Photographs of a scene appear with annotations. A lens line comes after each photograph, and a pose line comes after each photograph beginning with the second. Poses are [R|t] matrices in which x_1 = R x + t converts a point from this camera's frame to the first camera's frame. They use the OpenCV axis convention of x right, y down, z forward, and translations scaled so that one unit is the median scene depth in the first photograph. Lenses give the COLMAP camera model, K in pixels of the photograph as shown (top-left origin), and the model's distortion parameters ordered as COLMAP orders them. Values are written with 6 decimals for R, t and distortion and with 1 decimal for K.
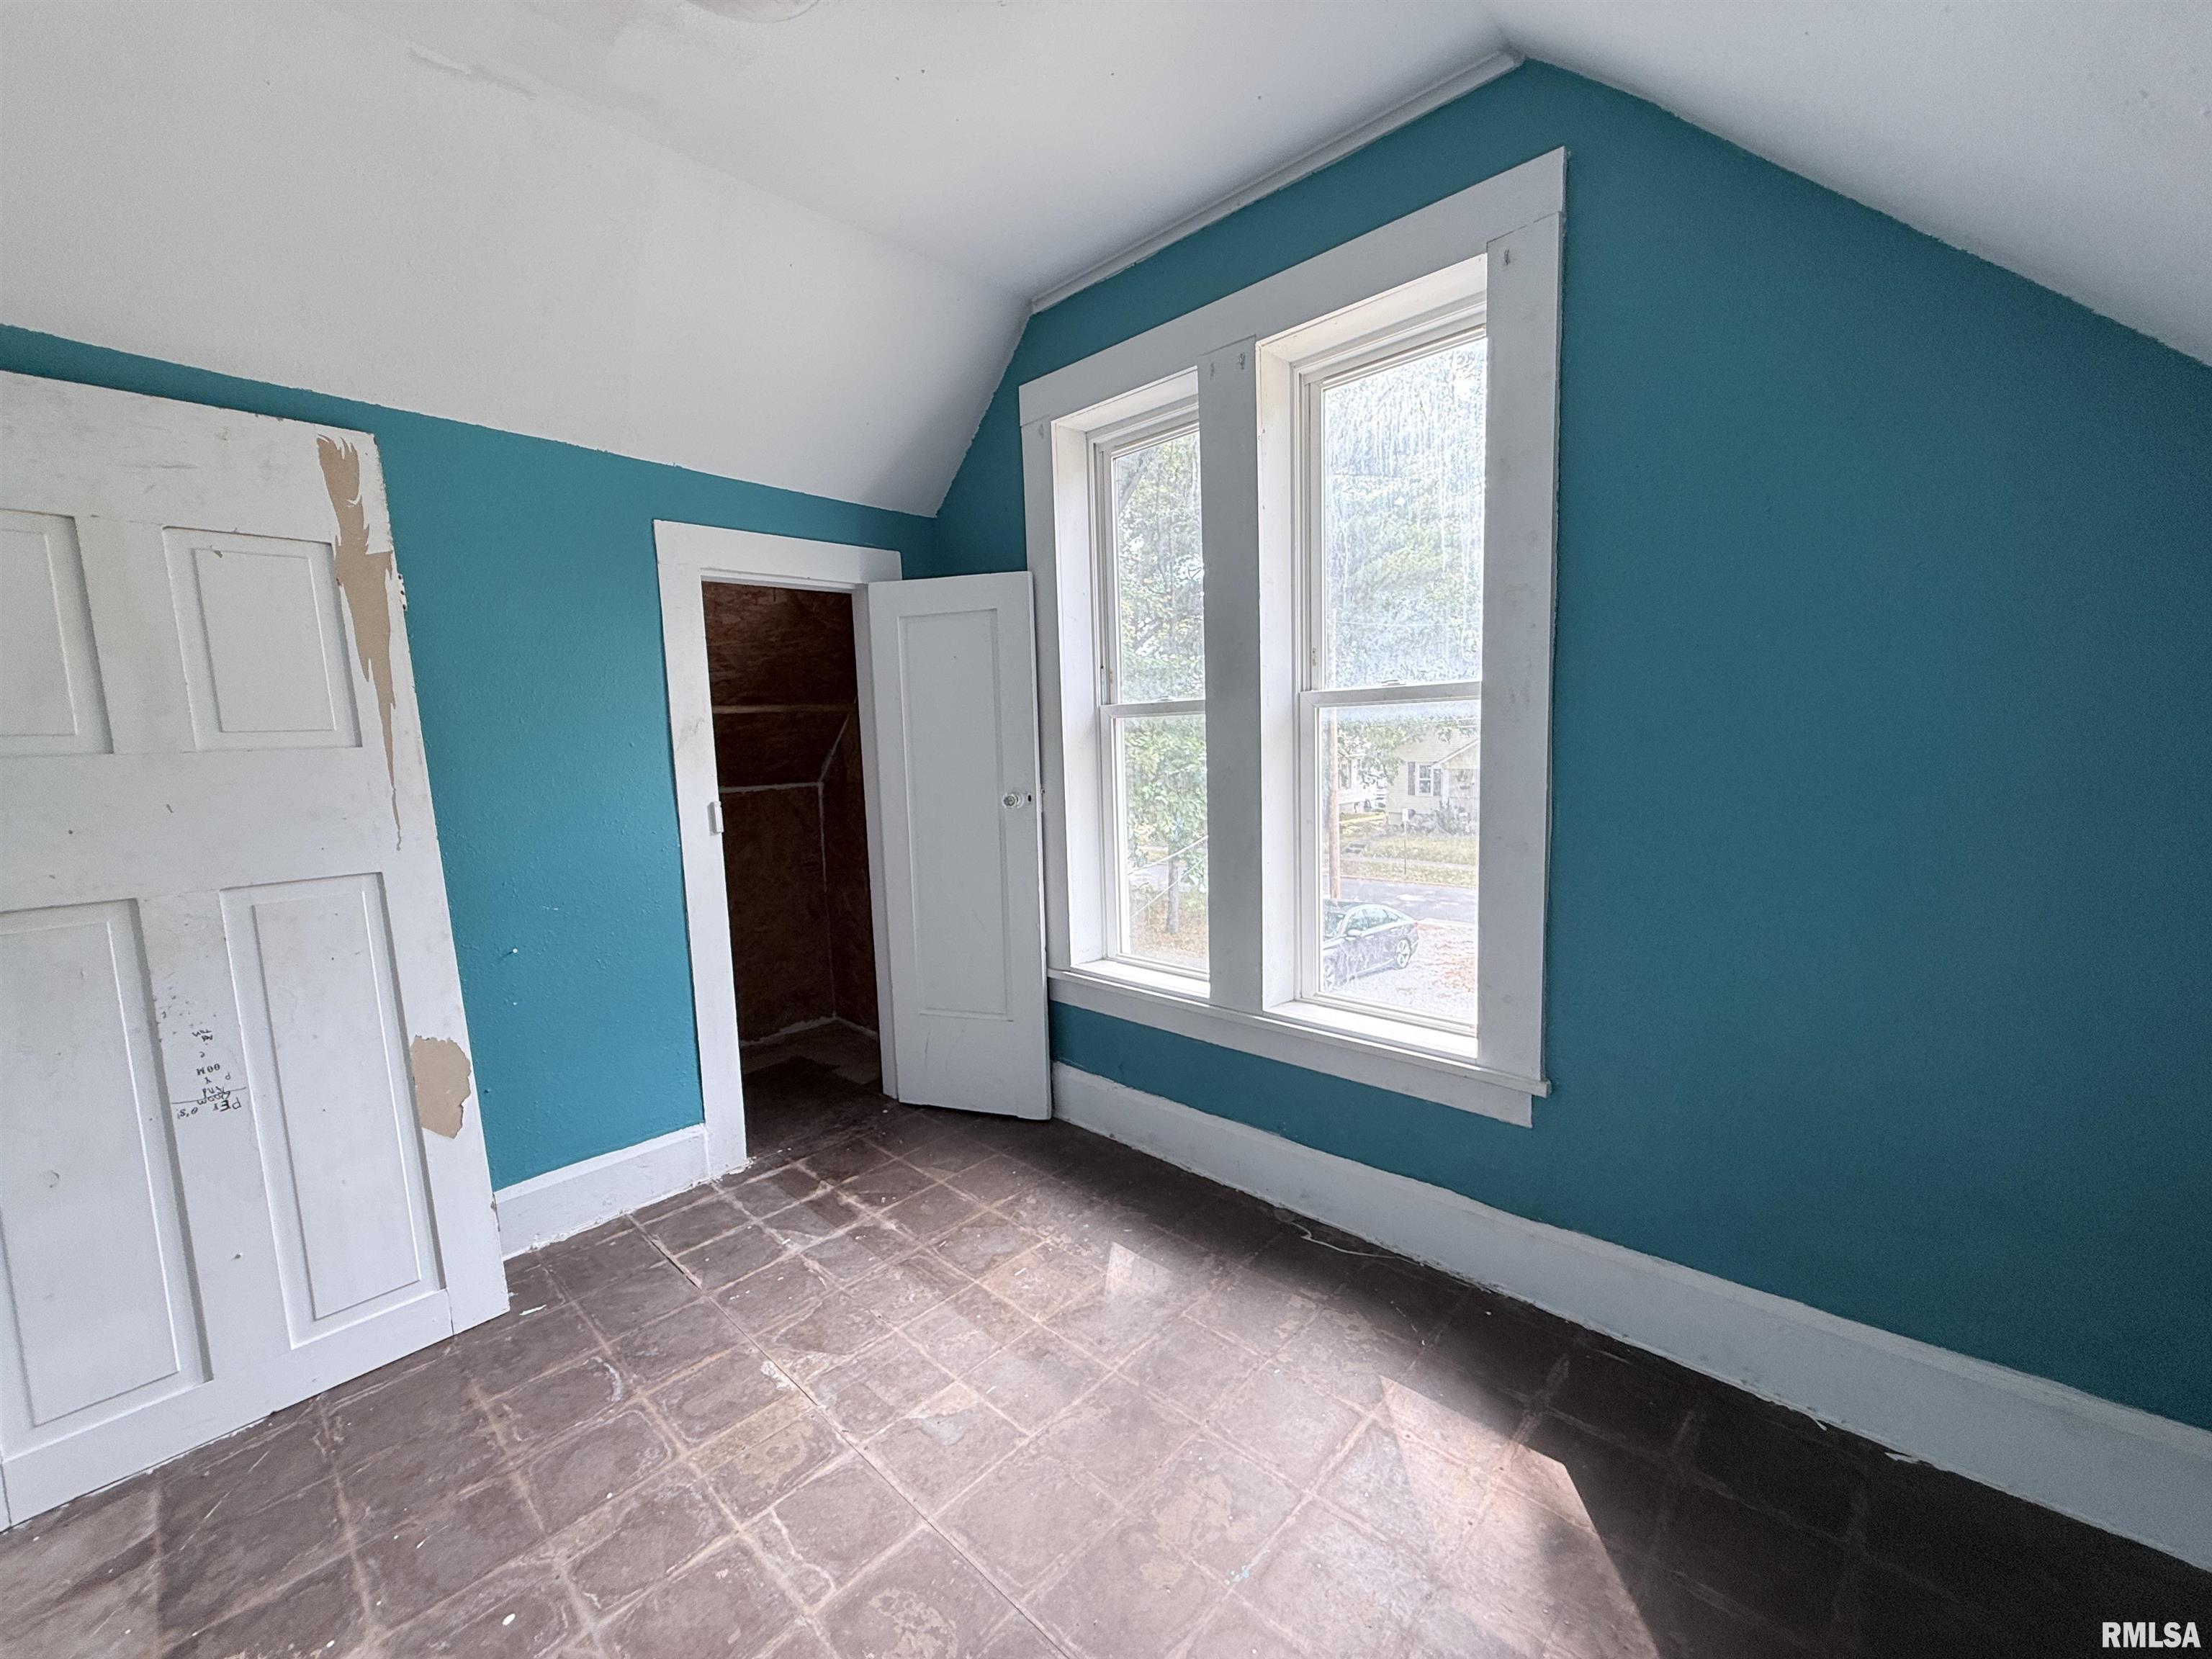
lens RADIAL K [[888.9, 0, 1099.8], [0, 888.9, 831.0], [0, 0, 1]] dist [-0.003348, 0.000728]
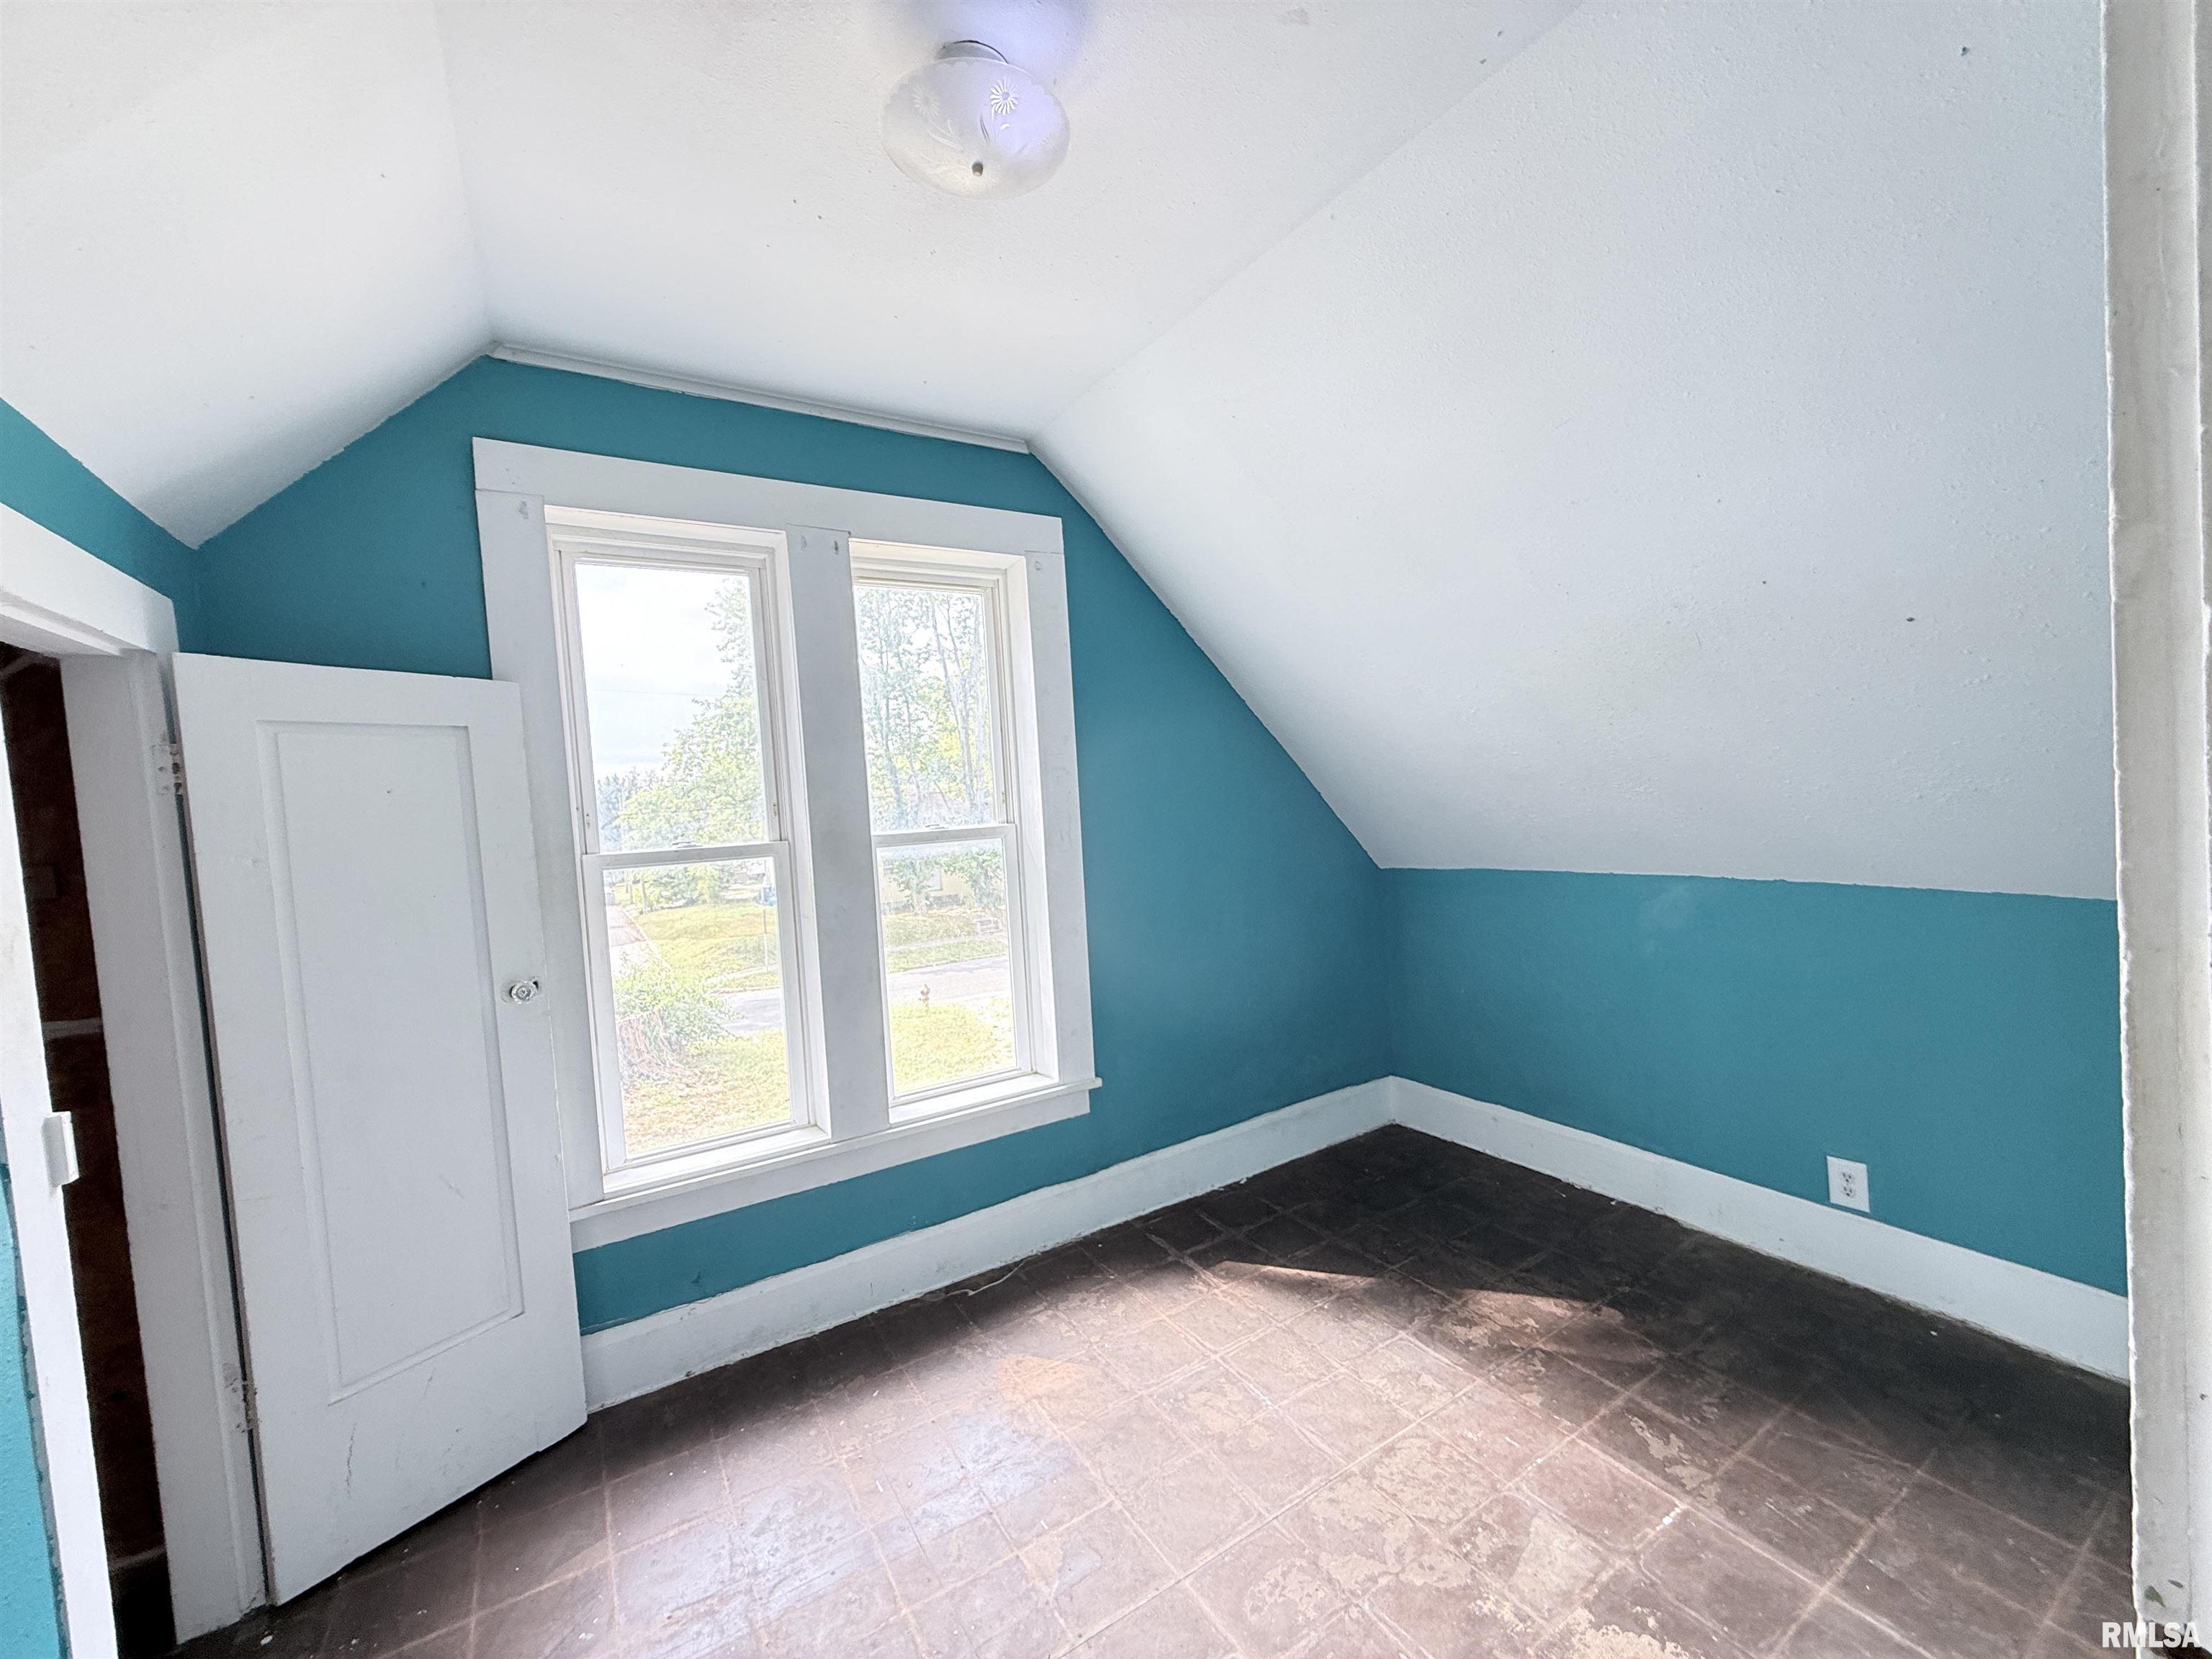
lens RADIAL K [[888.9, 0, 1105.1], [0, 888.9, 830.0], [0, 0, 1]] dist [-0.003348, 0.000728]
pose [[0.244465, -0.018463, 0.969482, -0.864406], [0.150941, 0.988356, -0.019239, -0.102021], [-0.957838, 0.151038, 0.244405, 0.453823]]
